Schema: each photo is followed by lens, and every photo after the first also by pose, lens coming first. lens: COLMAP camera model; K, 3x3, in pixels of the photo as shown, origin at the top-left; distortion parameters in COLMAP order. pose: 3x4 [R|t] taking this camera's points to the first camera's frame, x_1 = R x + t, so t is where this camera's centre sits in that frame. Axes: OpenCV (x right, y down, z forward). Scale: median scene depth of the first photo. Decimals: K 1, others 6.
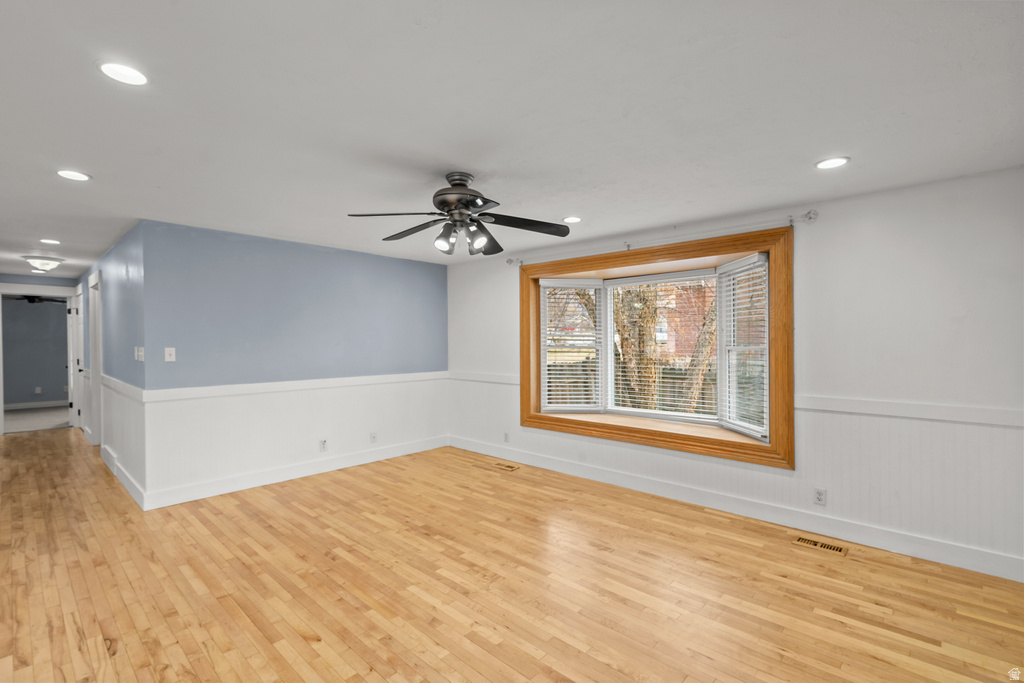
lens RADIAL K [[475.3, 0, 512.0], [0, 475.3, 341.5], [0, 0, 1]] dist [-0.001301, -0.000043]
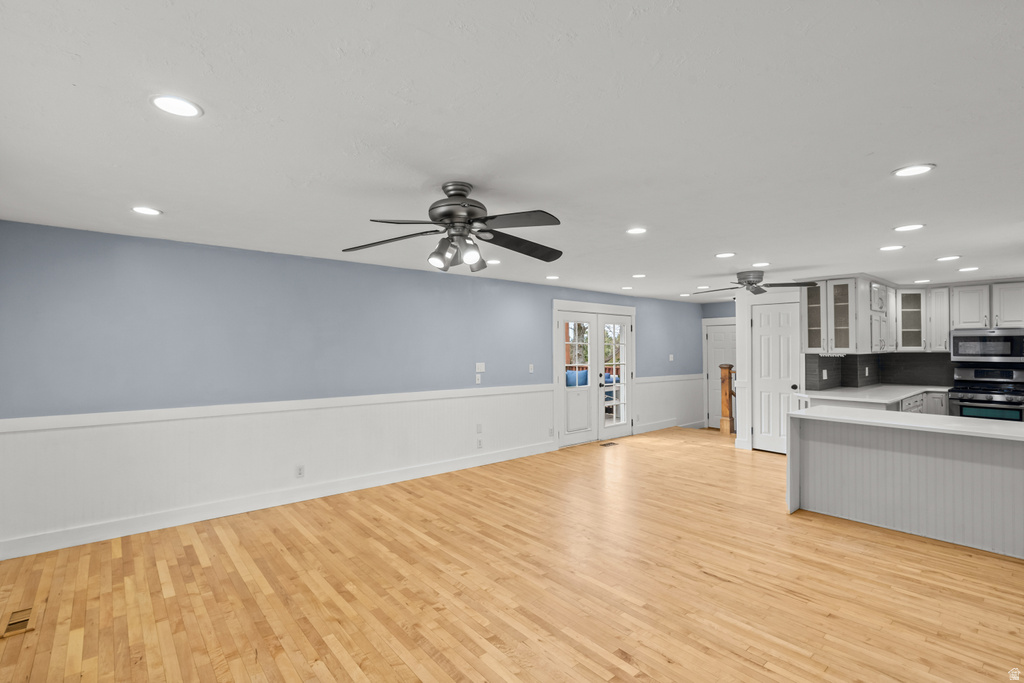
lens RADIAL K [[469.8, 0, 507.4], [0, 469.8, 333.2], [0, 0, 1]] dist [-0.001887, -0.000177]
pose [[-0.994087, -0.003288, 0.108541, -0.200456], [-0.007052, 0.999386, -0.034319, -0.025473], [-0.108361, -0.034881, -0.993499, 1.370720]]
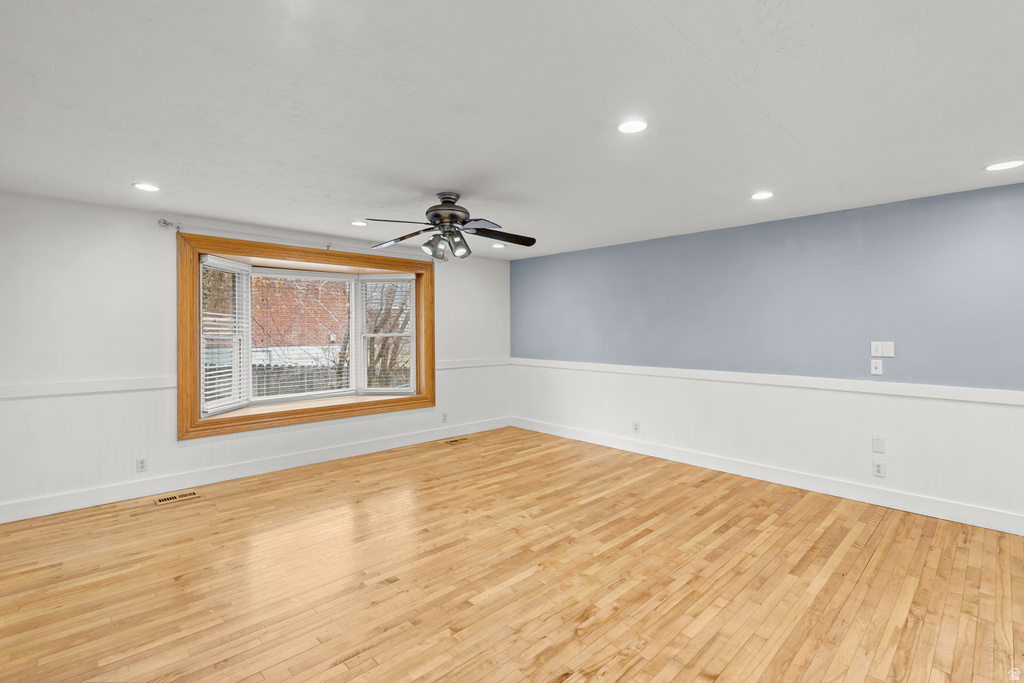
lens RADIAL K [[469.8, 0, 507.4], [0, 469.8, 333.2], [0, 0, 1]] dist [-0.001887, -0.000177]
pose [[0.056732, -0.010843, 0.998331, -0.932722], [-0.000660, 0.999940, 0.010898, -0.007545], [-0.998389, -0.001277, 0.056721, 0.563555]]
